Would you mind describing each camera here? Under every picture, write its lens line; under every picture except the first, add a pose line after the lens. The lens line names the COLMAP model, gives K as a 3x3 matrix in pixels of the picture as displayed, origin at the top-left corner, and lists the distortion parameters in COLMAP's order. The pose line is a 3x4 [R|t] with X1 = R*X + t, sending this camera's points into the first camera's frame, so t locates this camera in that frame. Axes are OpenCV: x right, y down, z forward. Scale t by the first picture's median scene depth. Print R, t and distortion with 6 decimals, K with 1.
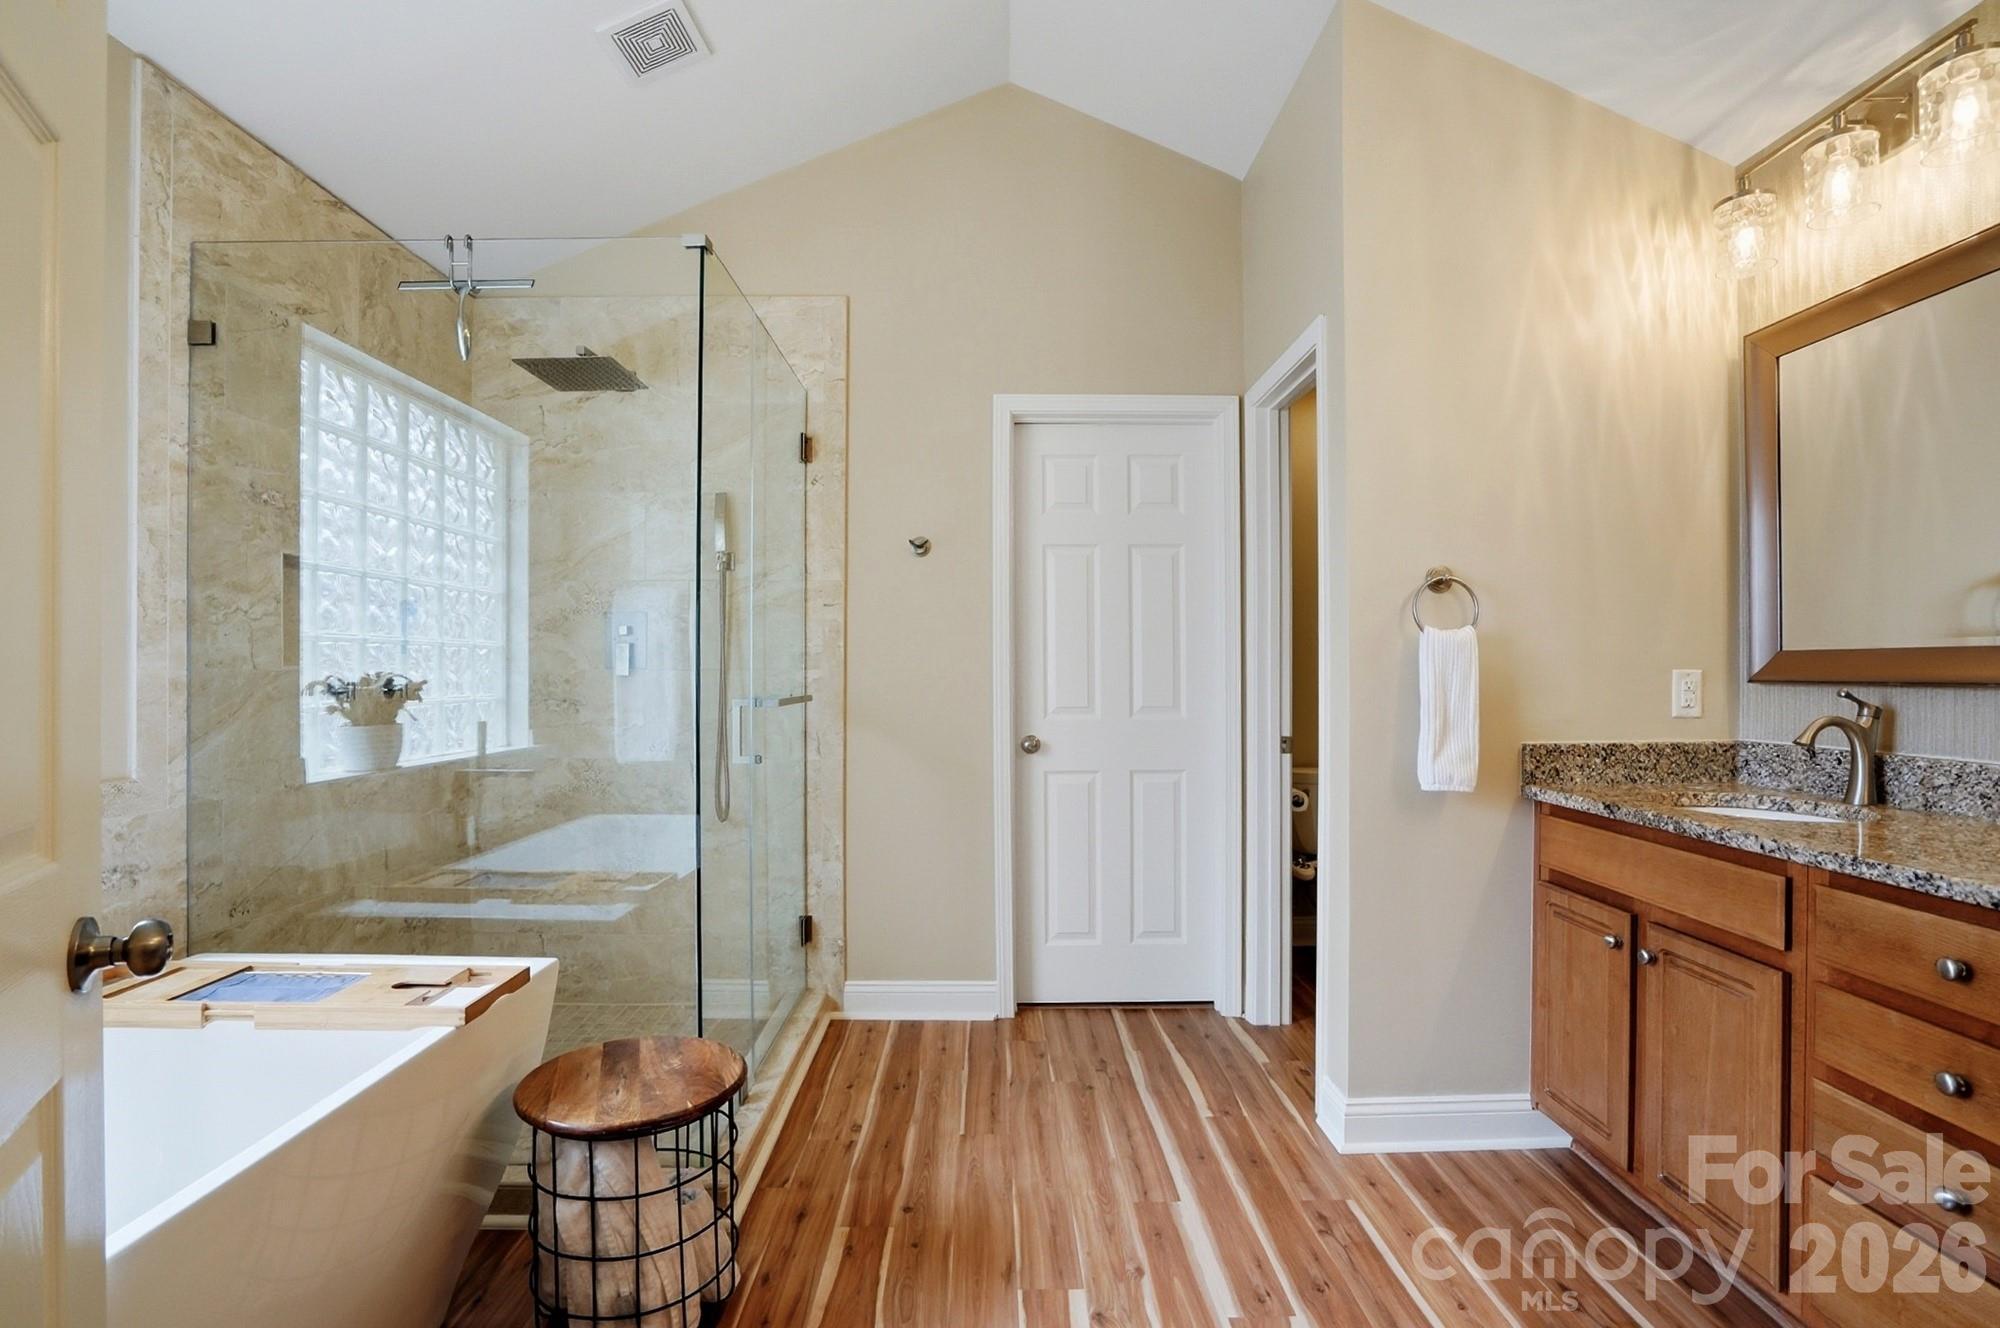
lens RADIAL K [[926.2, 0, 996.6], [0, 926.2, 679.9], [0, 0, 1]] dist [-0.061526, 0.024994]
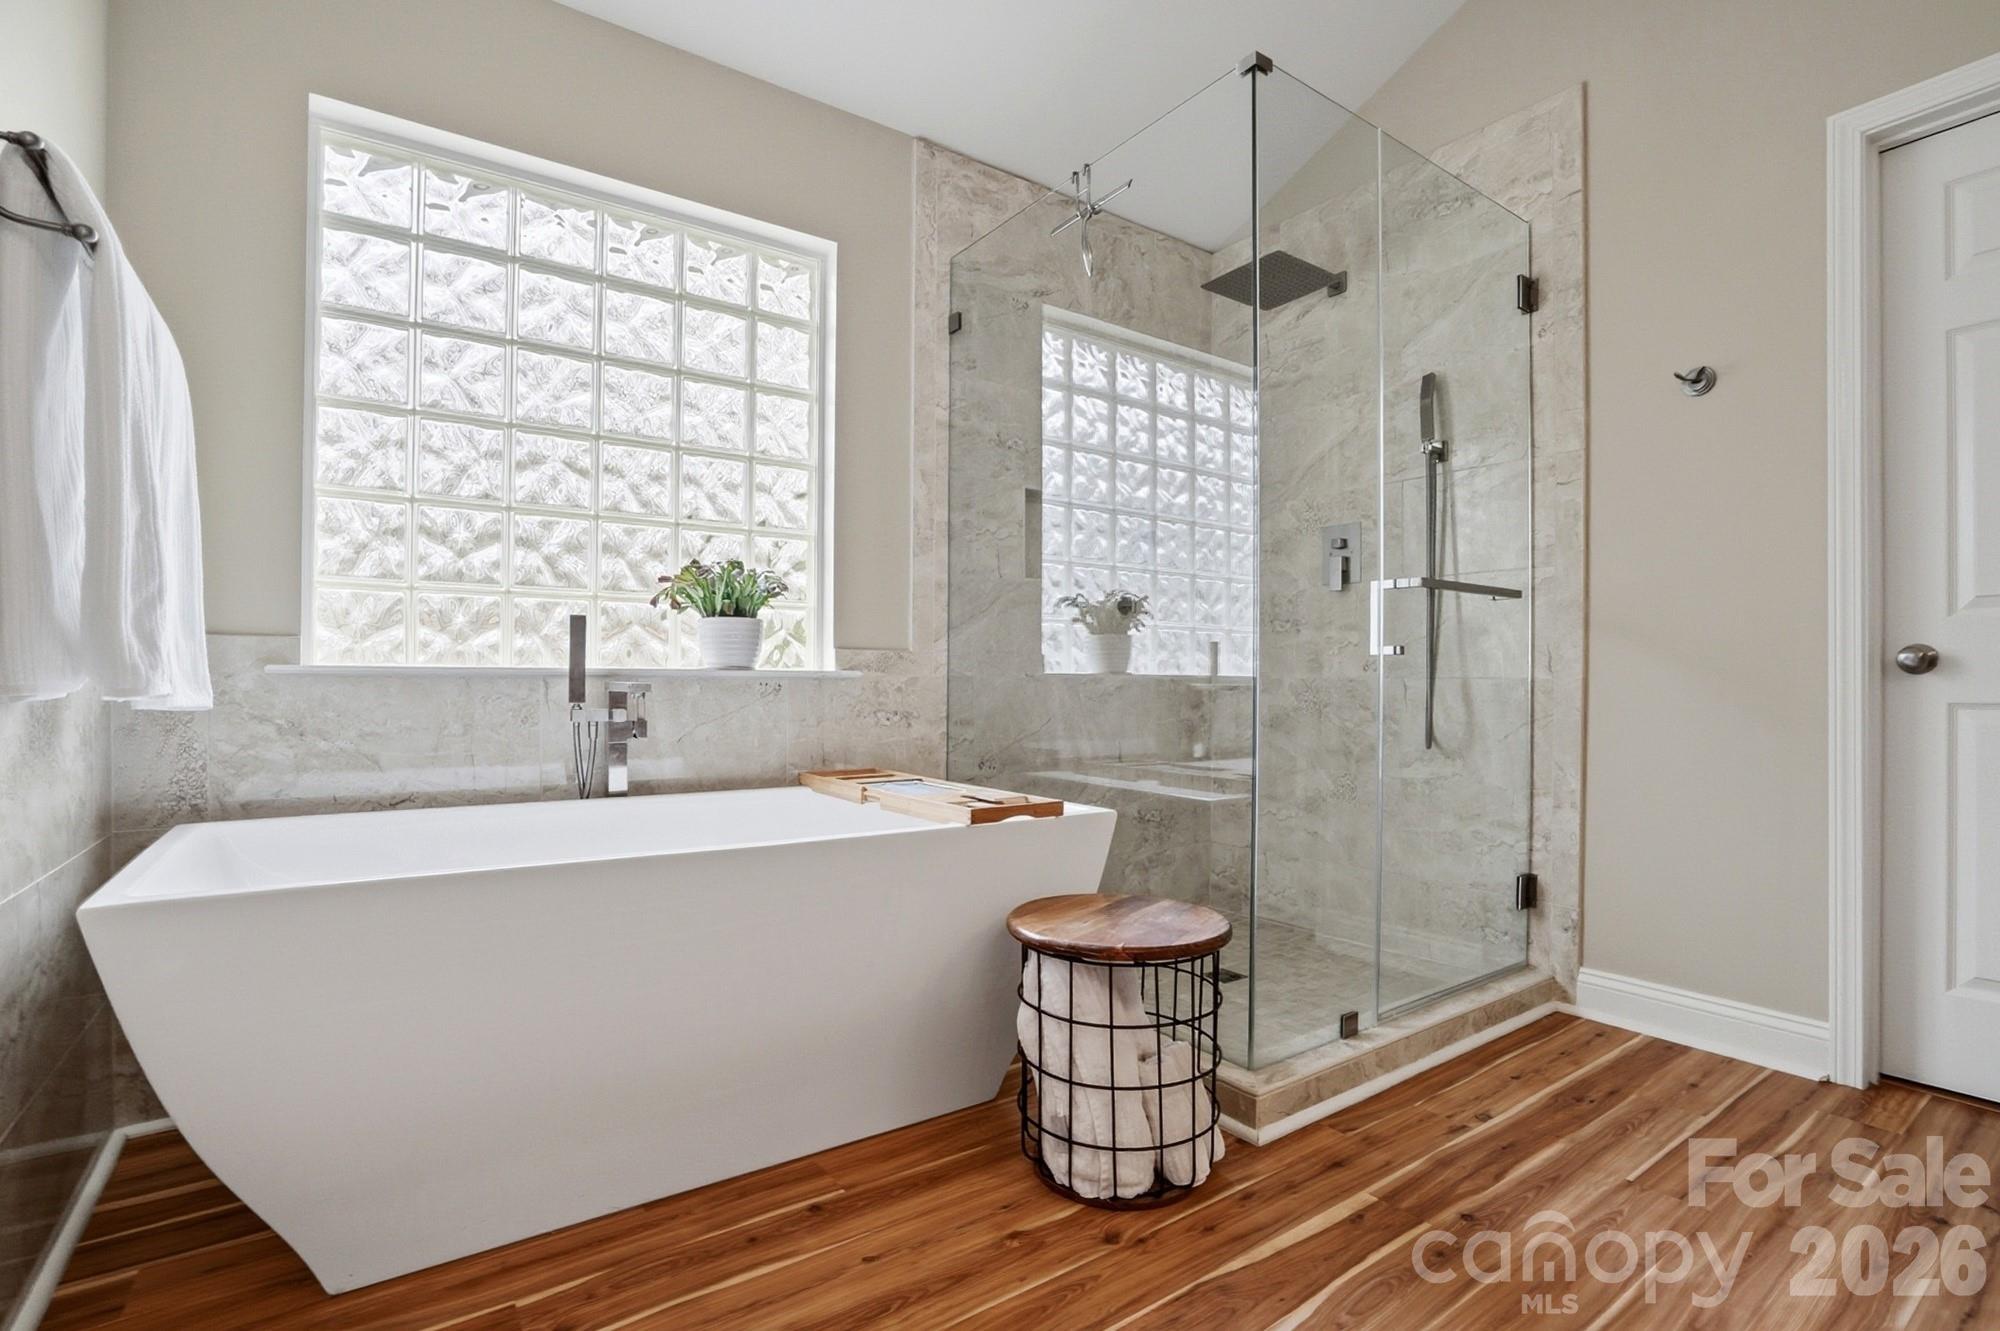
lens RADIAL K [[926.2, 0, 996.6], [0, 926.2, 681.4], [0, 0, 1]] dist [-0.061526, 0.024994]
pose [[0.580282, 0.007836, -0.814378, 0.235305], [-0.008785, 0.999956, 0.003362, 0.125253], [0.814368, 0.005203, 0.580326, 0.221866]]
